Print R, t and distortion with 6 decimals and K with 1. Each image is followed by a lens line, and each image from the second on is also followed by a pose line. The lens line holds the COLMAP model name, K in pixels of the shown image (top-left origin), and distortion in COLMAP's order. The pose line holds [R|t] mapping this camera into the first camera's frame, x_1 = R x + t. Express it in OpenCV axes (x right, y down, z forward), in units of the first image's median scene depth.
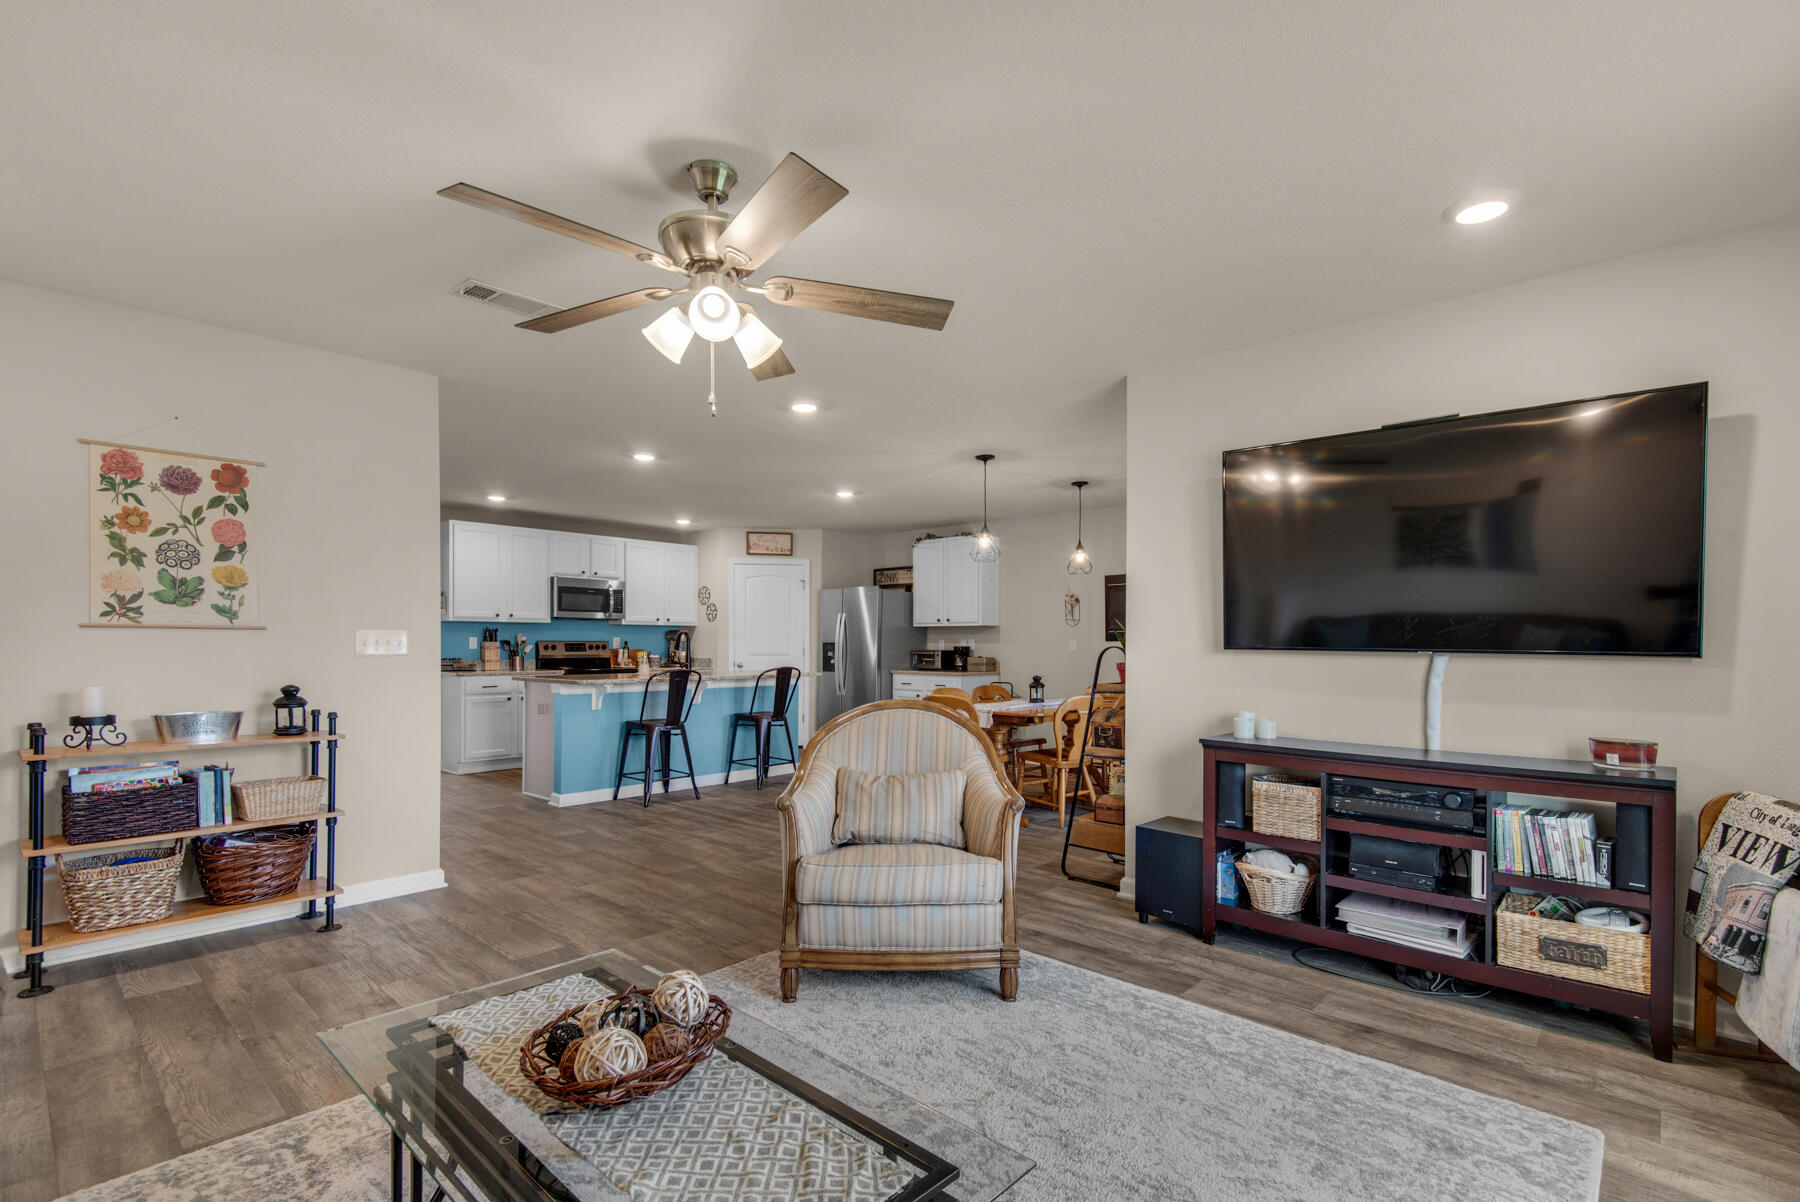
lens RADIAL K [[824.3, 0, 914.6], [0, 824.3, 647.7], [0, 0, 1]] dist [0.019629, -0.011054]
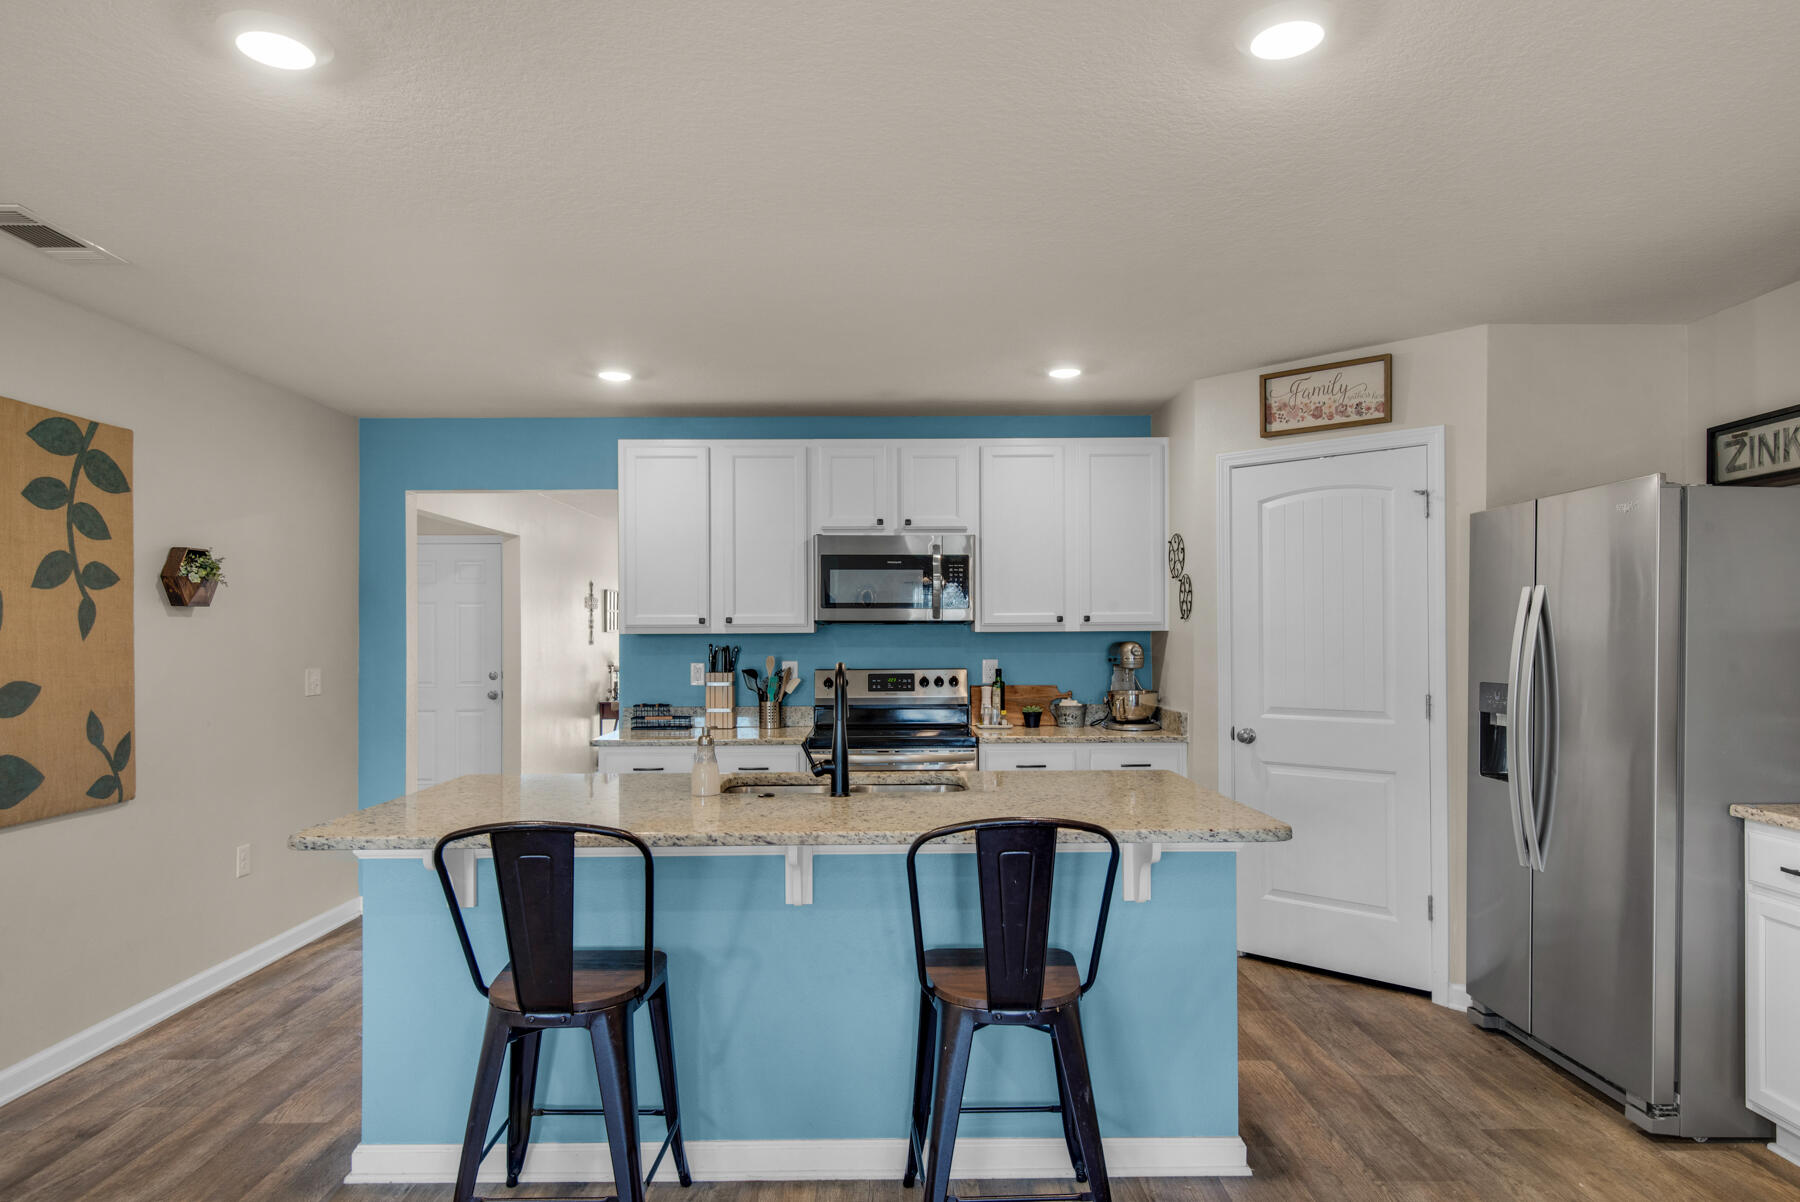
lens RADIAL K [[1065.2, 0, 872.9], [0, 1065.2, 635.5], [0, 0, 1]] dist [0.004668, -0.004799]
pose [[0.666036, -0.007214, -0.745885, 0.043743], [0.005017, 0.999974, -0.005192, -0.027555], [0.745903, -0.000285, 0.666055, 0.670848]]
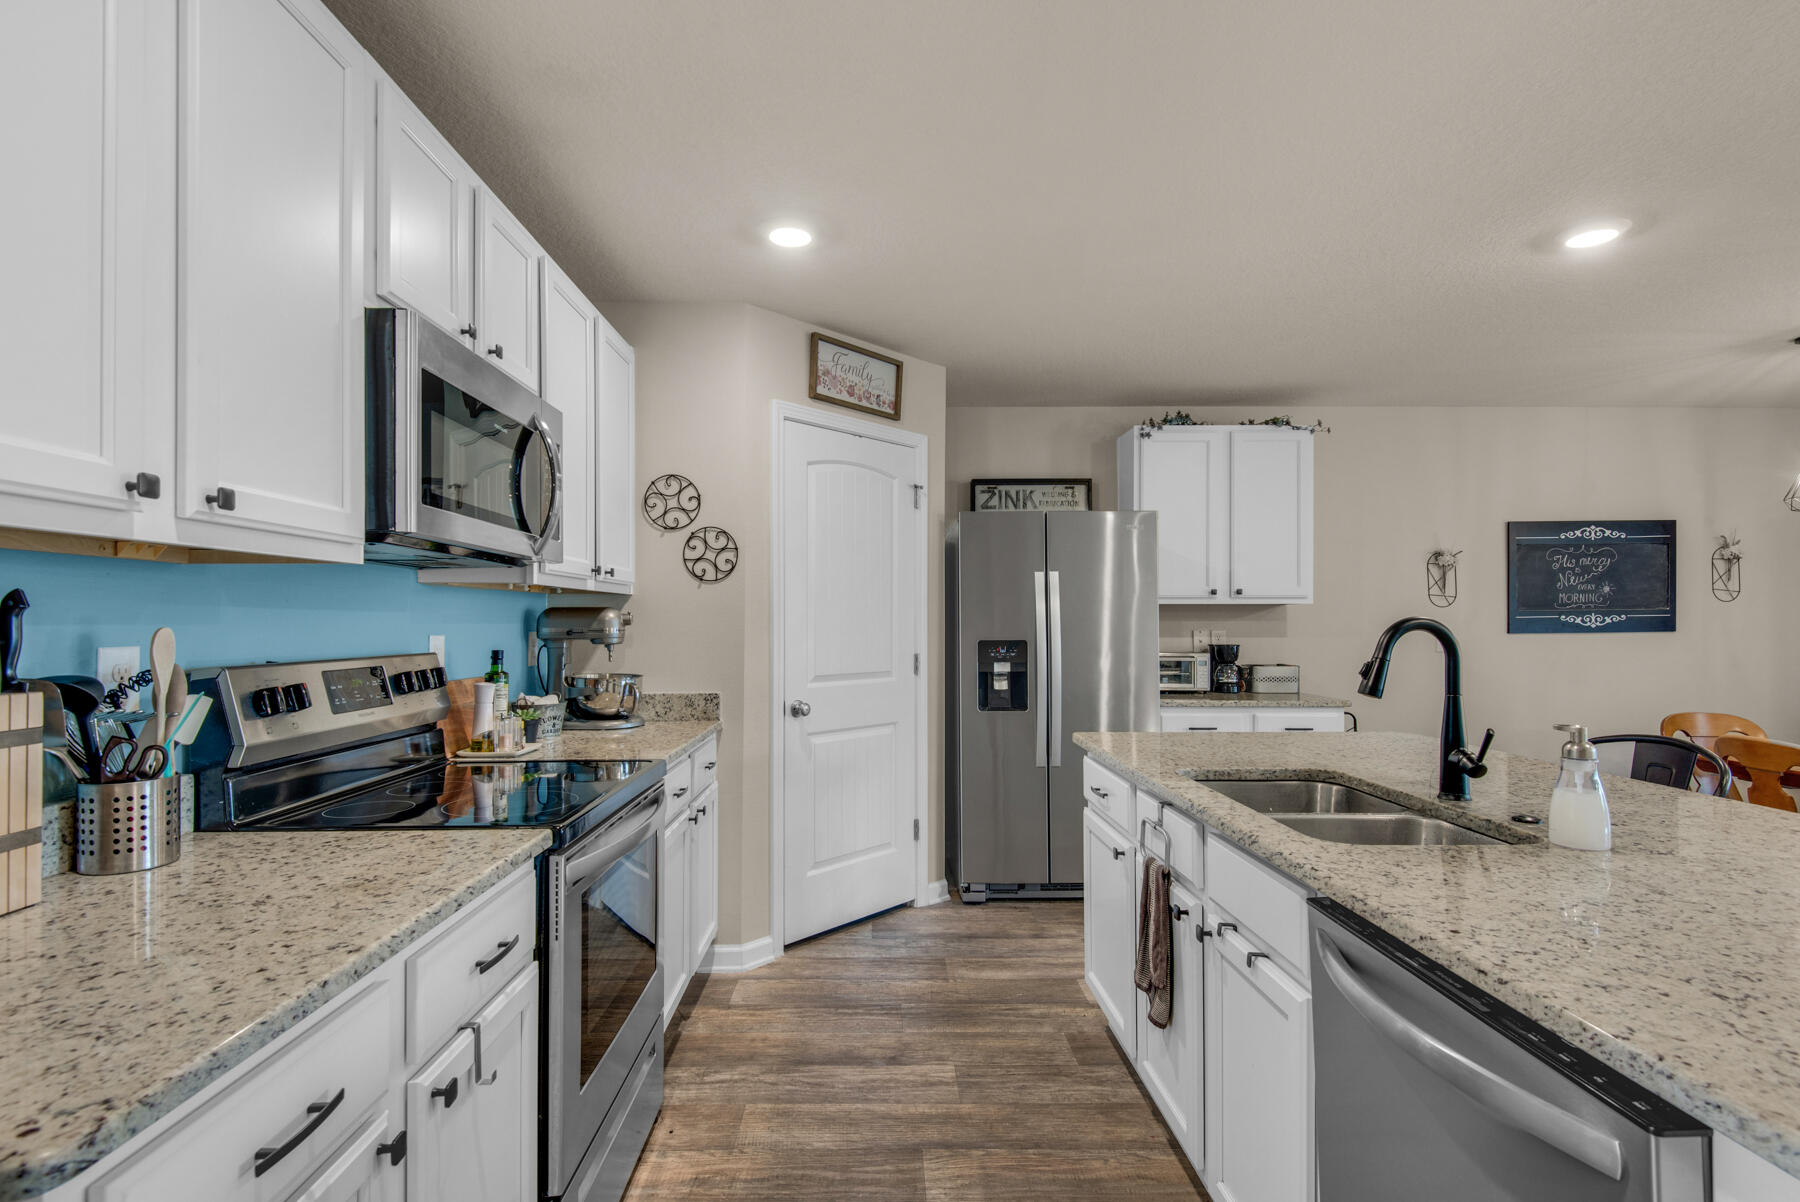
lens RADIAL K [[848.3, 0, 866.8], [0, 848.3, 620.2], [0, 0, 1]] dist [0.012258, -0.009432]
pose [[0.745921, -0.002559, 0.666030, -0.523591], [0.006562, 0.999972, -0.003508, -0.018232], [-0.666002, 0.006987, 0.745917, 0.864182]]
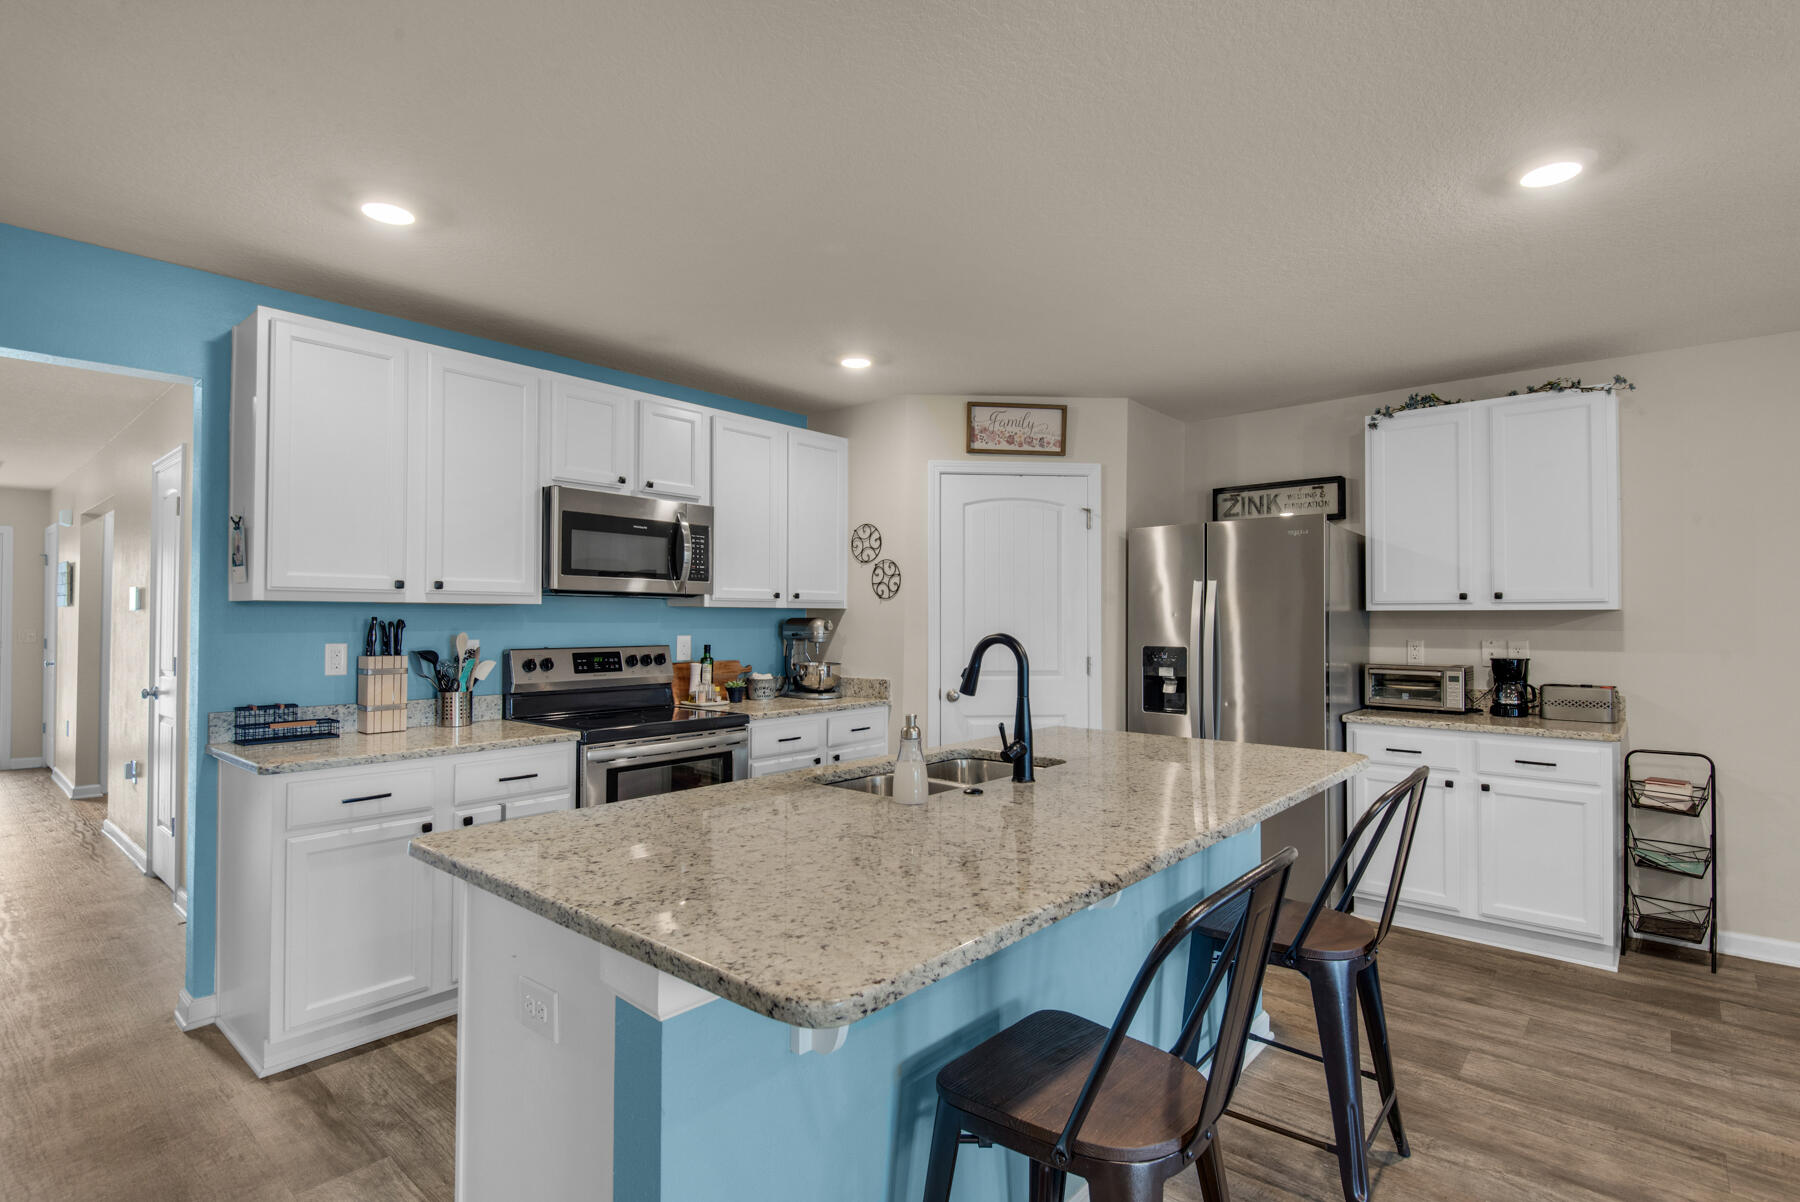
lens RADIAL K [[865.8, 0, 908.6], [0, 865.8, 604.1], [0, 0, 1]] dist [0.007246, -0.003608]
pose [[0.999855, -0.001472, 0.016975, -0.296862], [0.001846, 0.999756, -0.021998, -0.022755], [-0.016939, 0.022026, 0.999614, 0.637128]]
